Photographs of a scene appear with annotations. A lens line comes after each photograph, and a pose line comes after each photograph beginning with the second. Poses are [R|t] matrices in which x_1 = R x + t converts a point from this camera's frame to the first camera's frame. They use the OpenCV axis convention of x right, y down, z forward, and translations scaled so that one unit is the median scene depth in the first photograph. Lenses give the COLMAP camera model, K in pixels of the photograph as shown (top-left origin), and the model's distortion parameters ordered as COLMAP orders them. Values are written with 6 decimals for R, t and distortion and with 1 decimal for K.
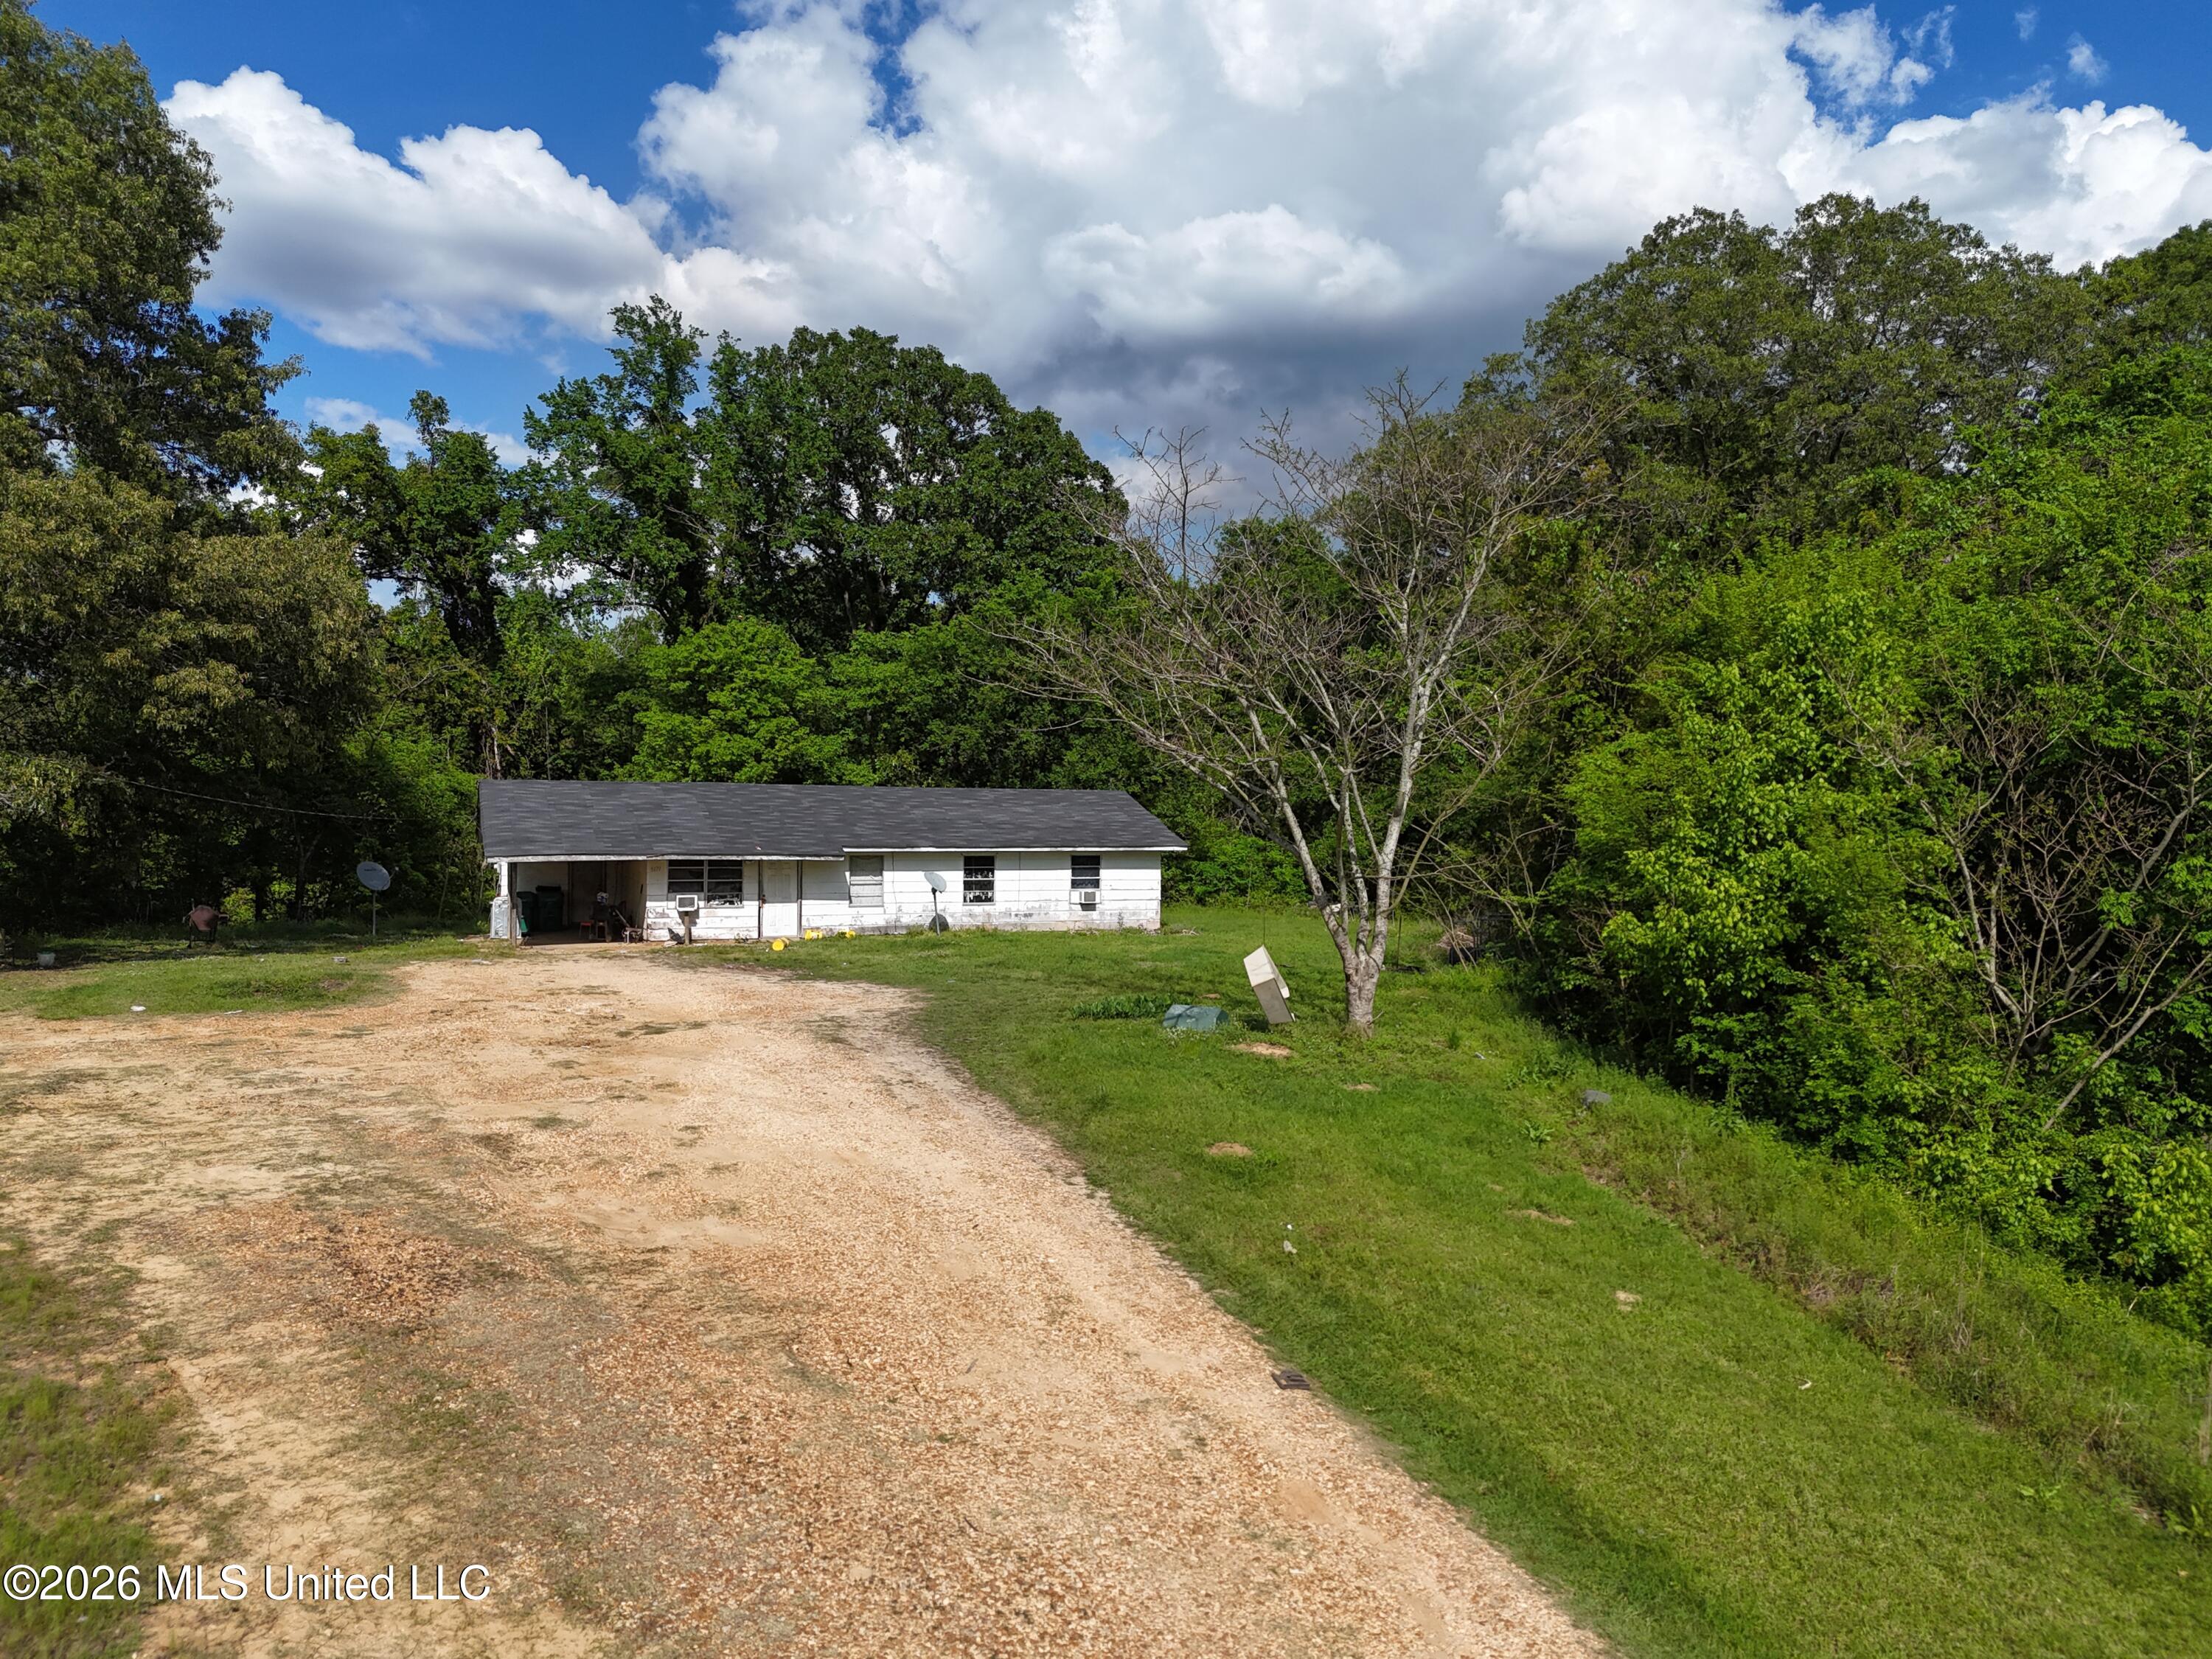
lens RADIAL K [[1610.7, 0, 1102.2], [0, 1610.7, 827.8], [0, 0, 1]] dist [0.074137, -0.069000]
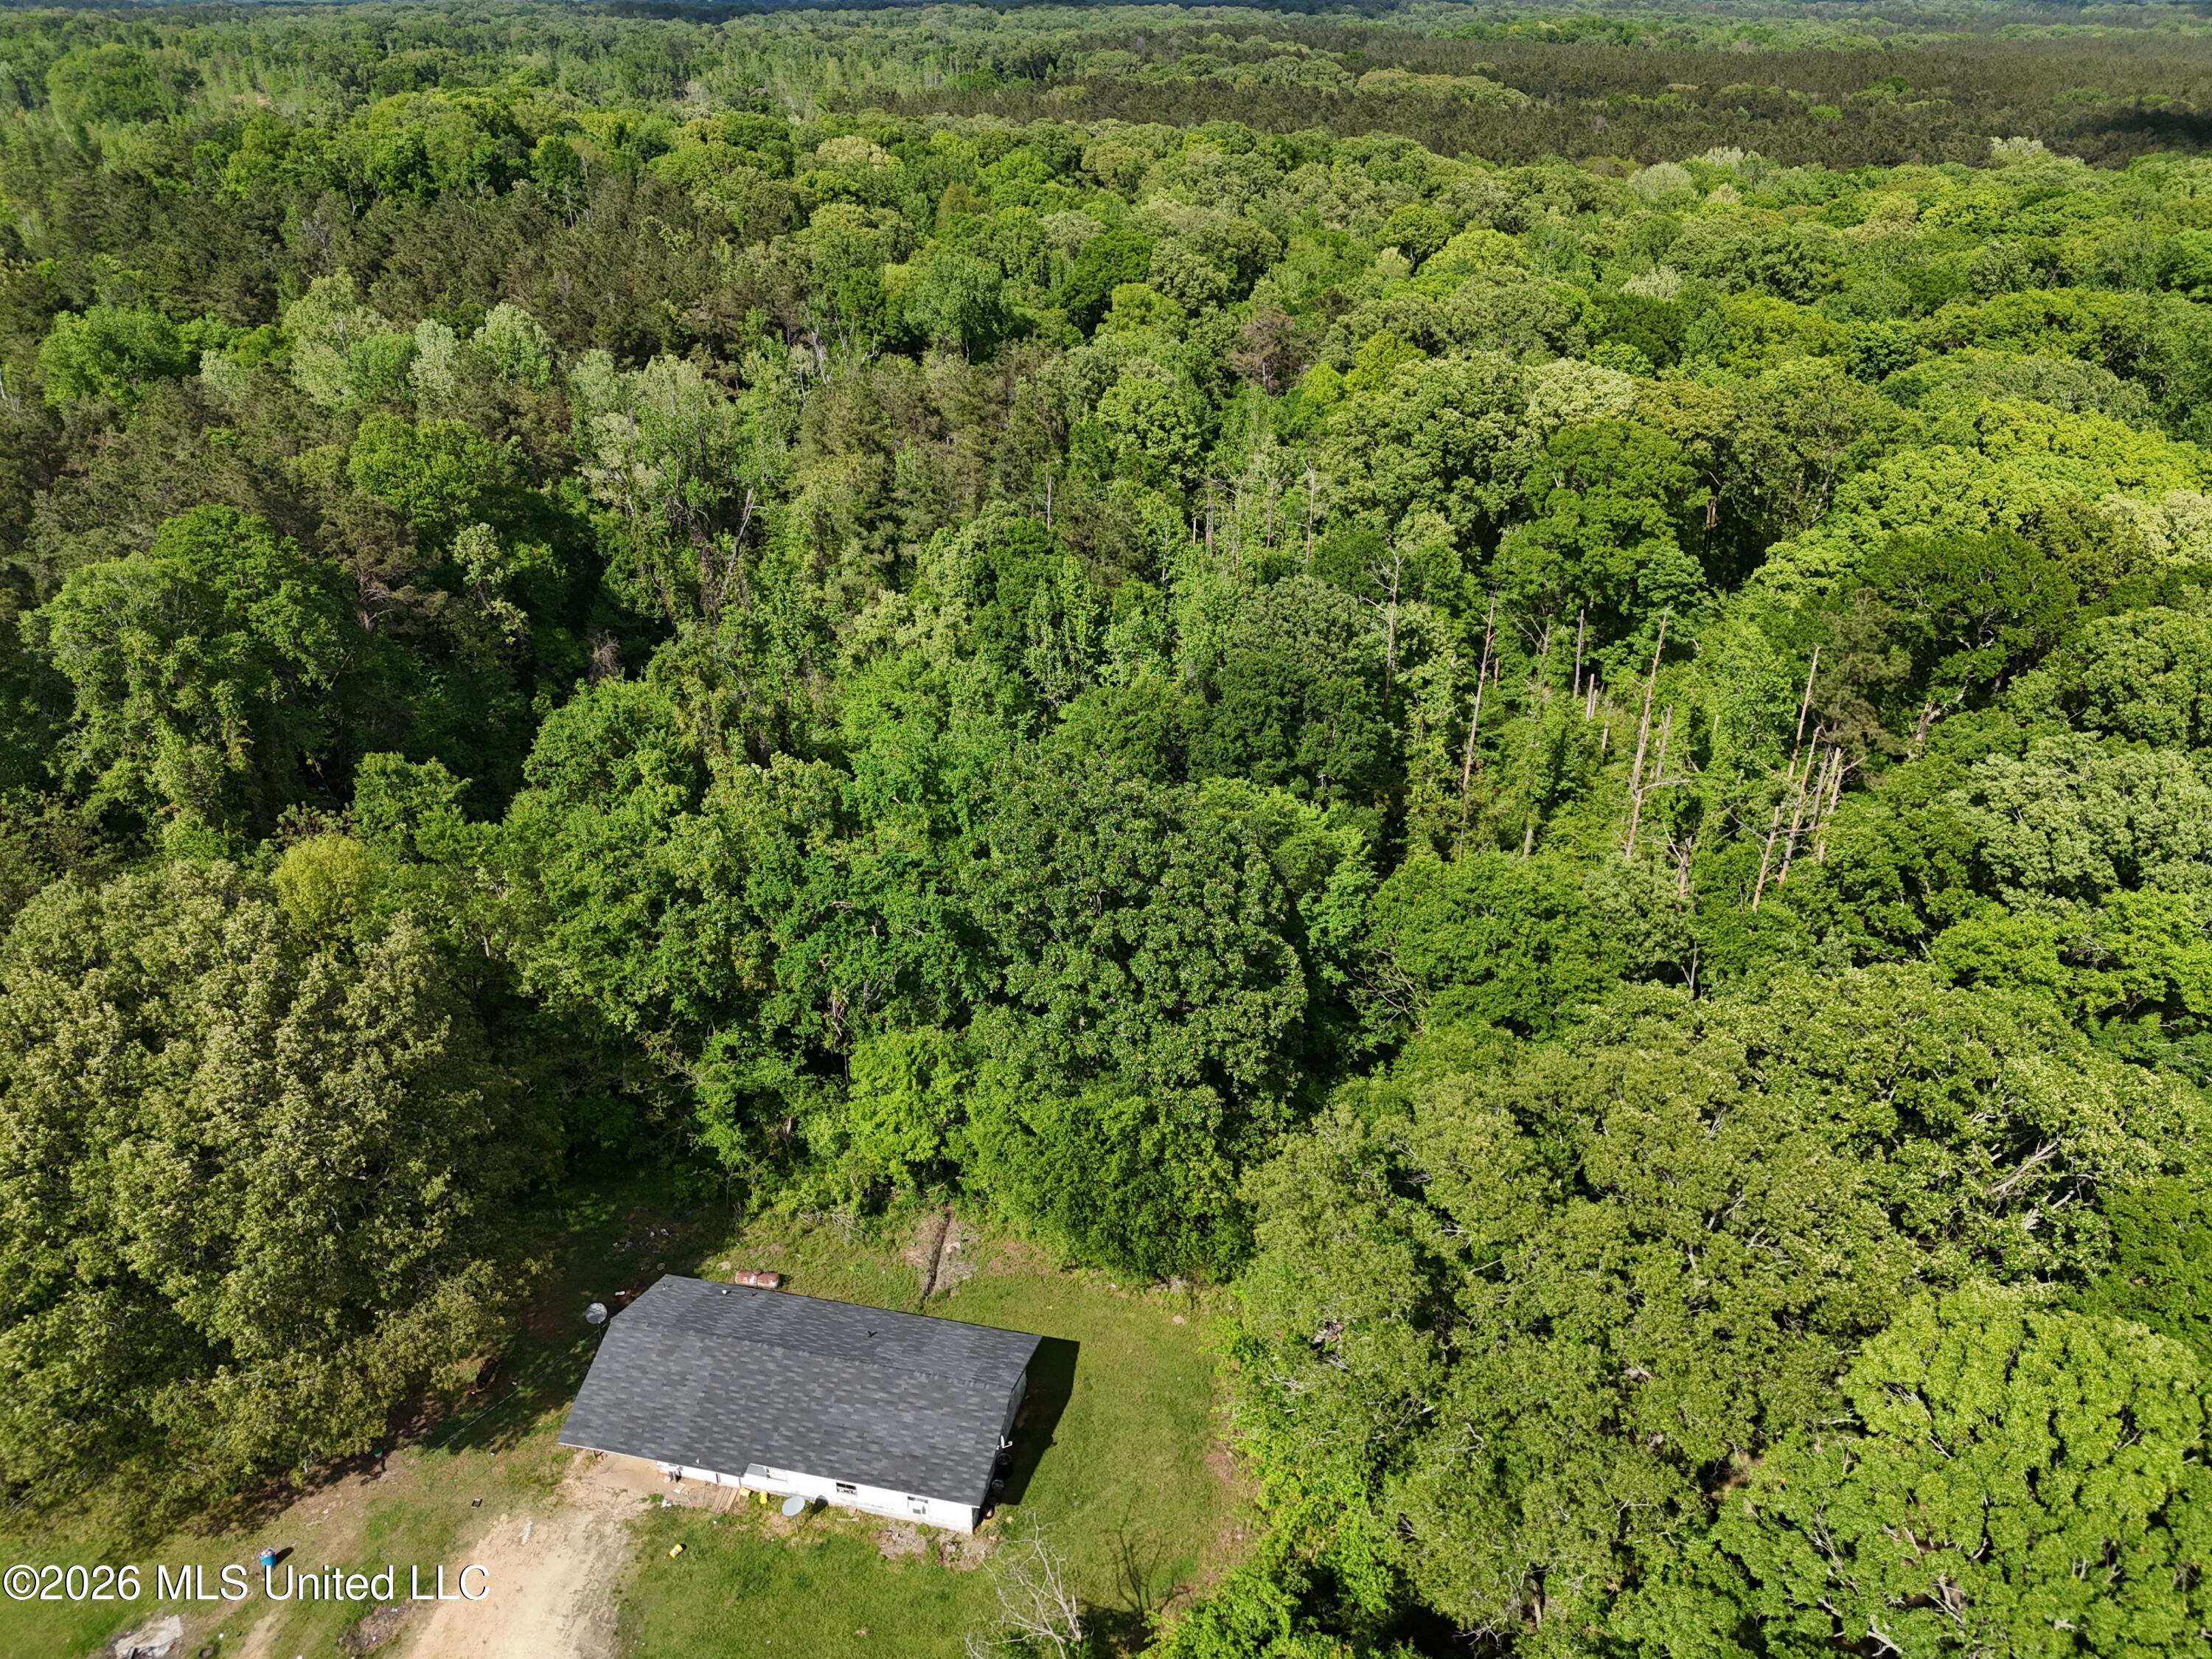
lens RADIAL K [[1610.7, 0, 1113.7], [0, 1610.7, 829.0], [0, 0, 1]] dist [0.074137, -0.069000]
pose [[0.818213, 0.253622, -0.515950, 0.820641], [0.006398, 0.893363, 0.449290, -1.292706], [0.574880, -0.370915, 0.729338, 0.266195]]
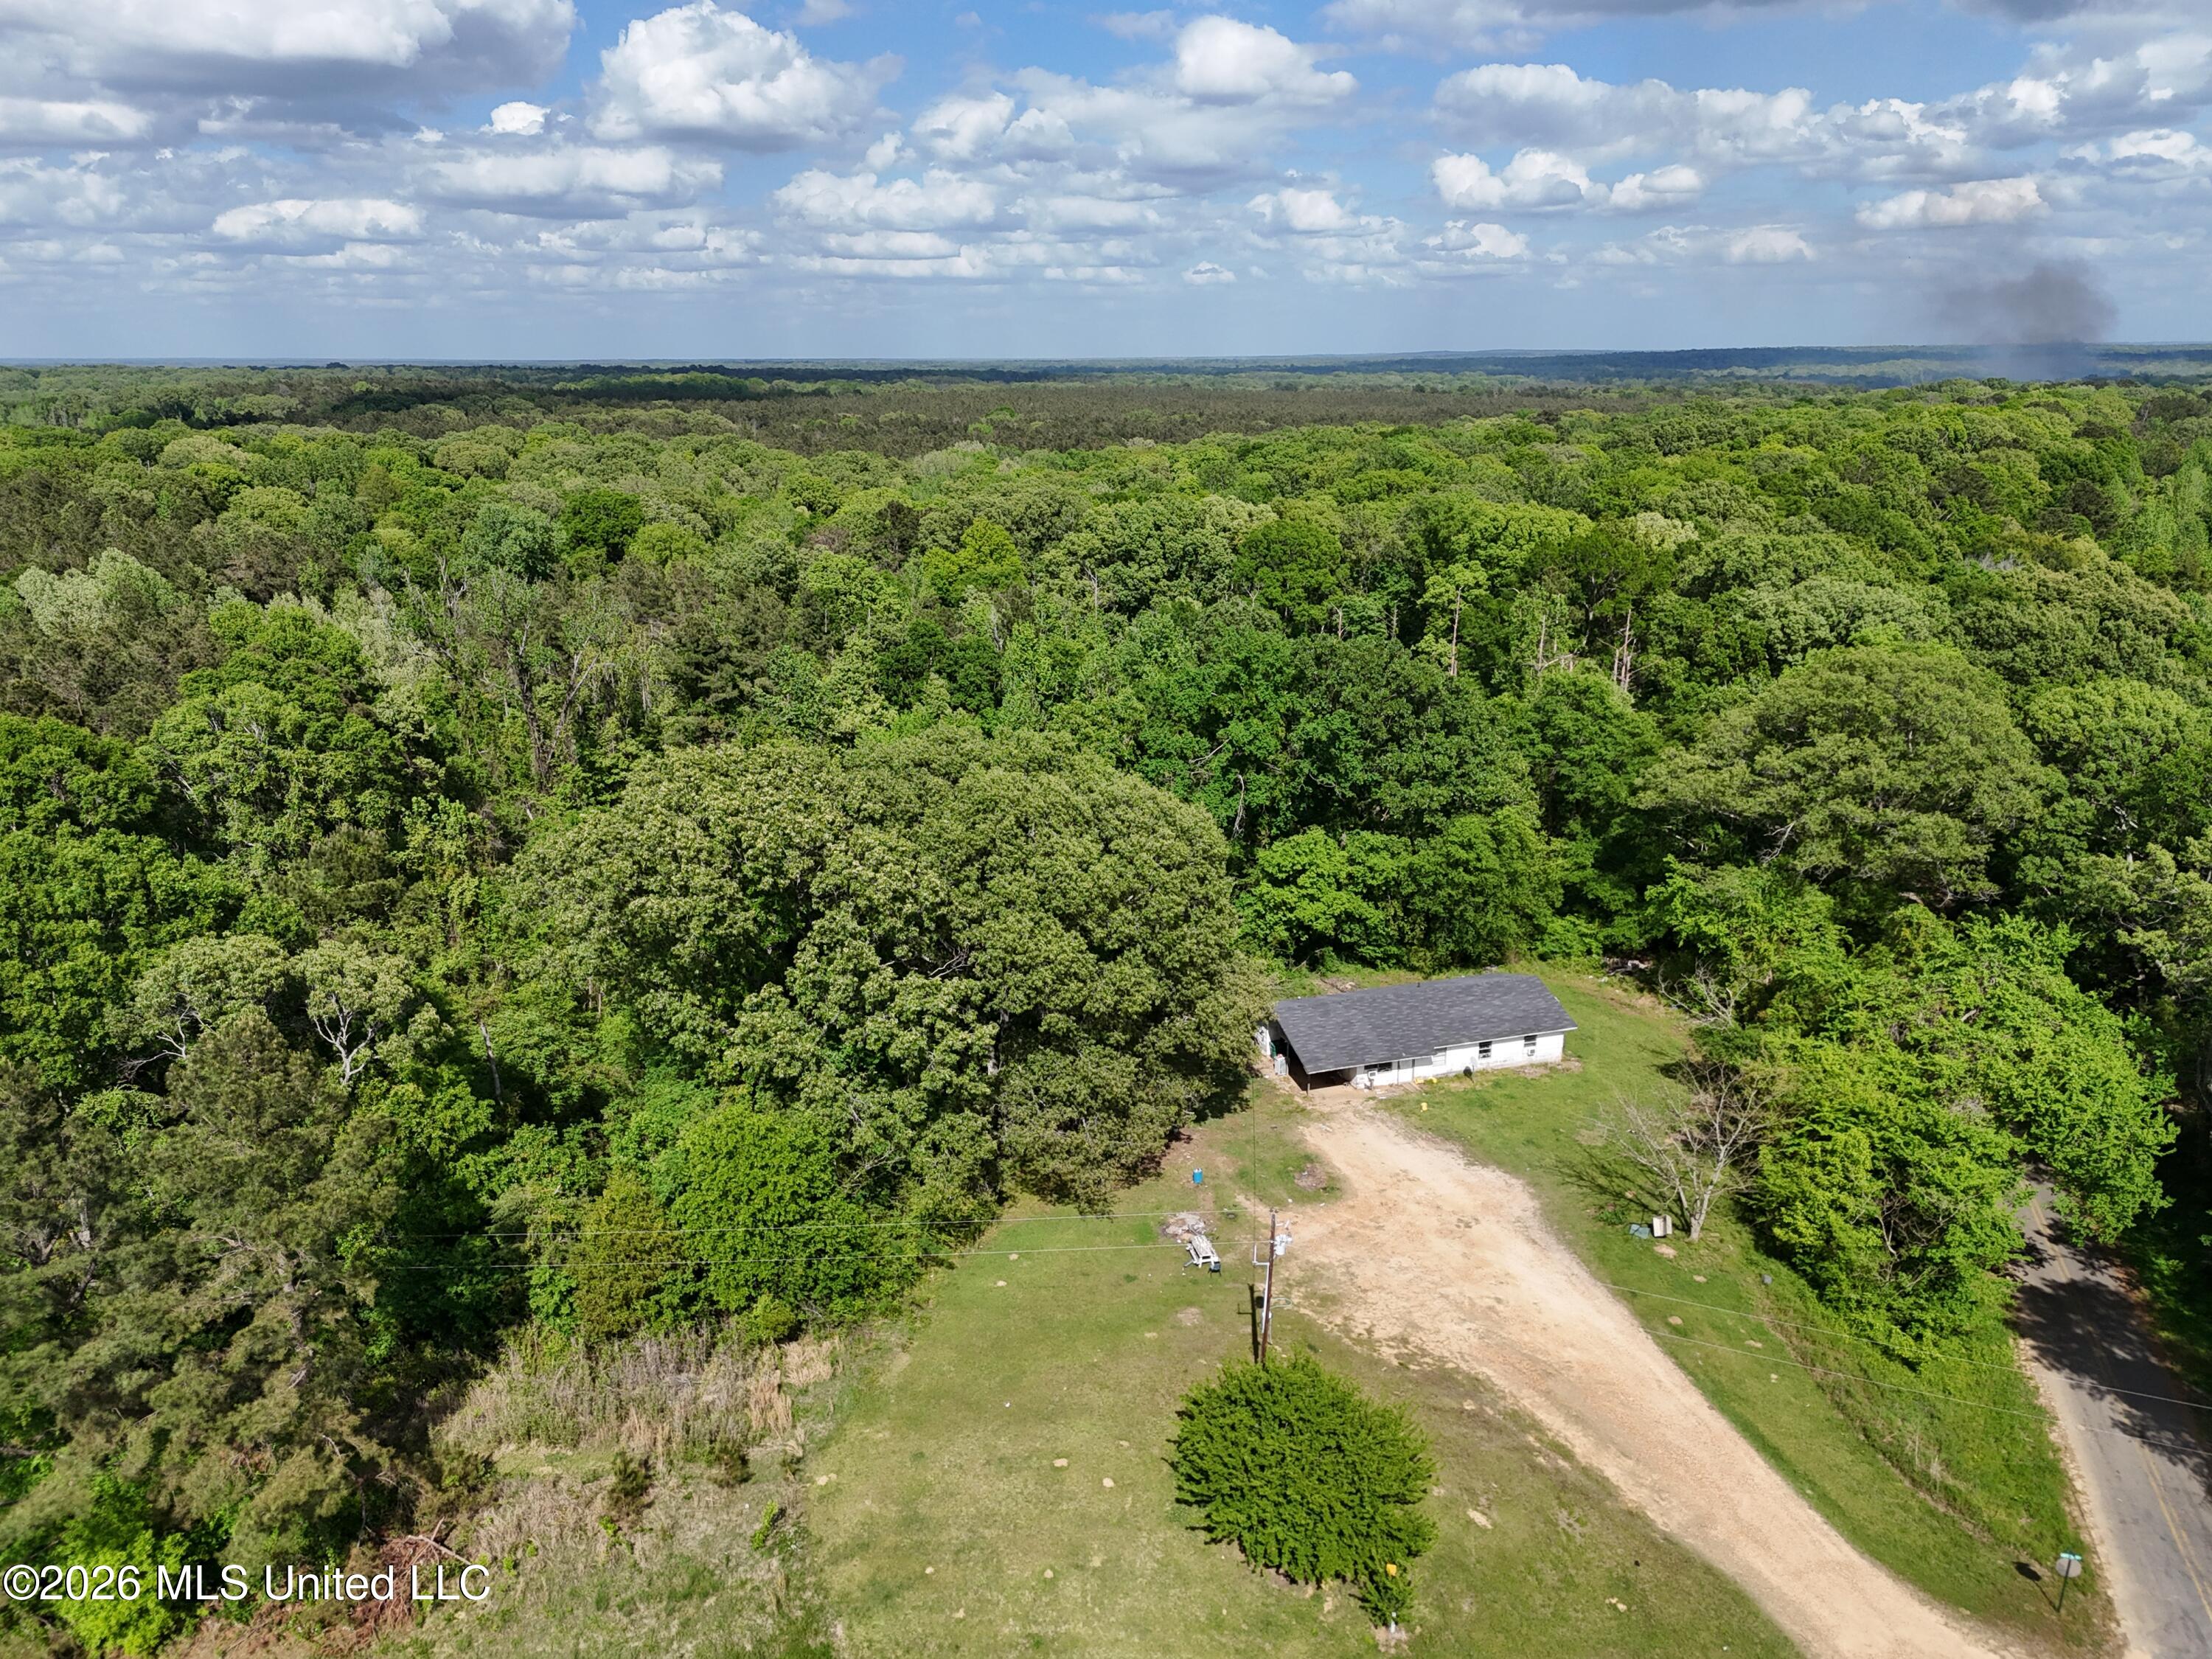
lens RADIAL K [[1610.7, 0, 1097.2], [0, 1610.7, 834.1], [0, 0, 1]] dist [0.074137, -0.069000]
pose [[0.996921, 0.002840, -0.078358, -0.470259], [0.018710, 0.961861, 0.272898, -0.945903], [0.076145, -0.273524, 0.958846, -1.212342]]
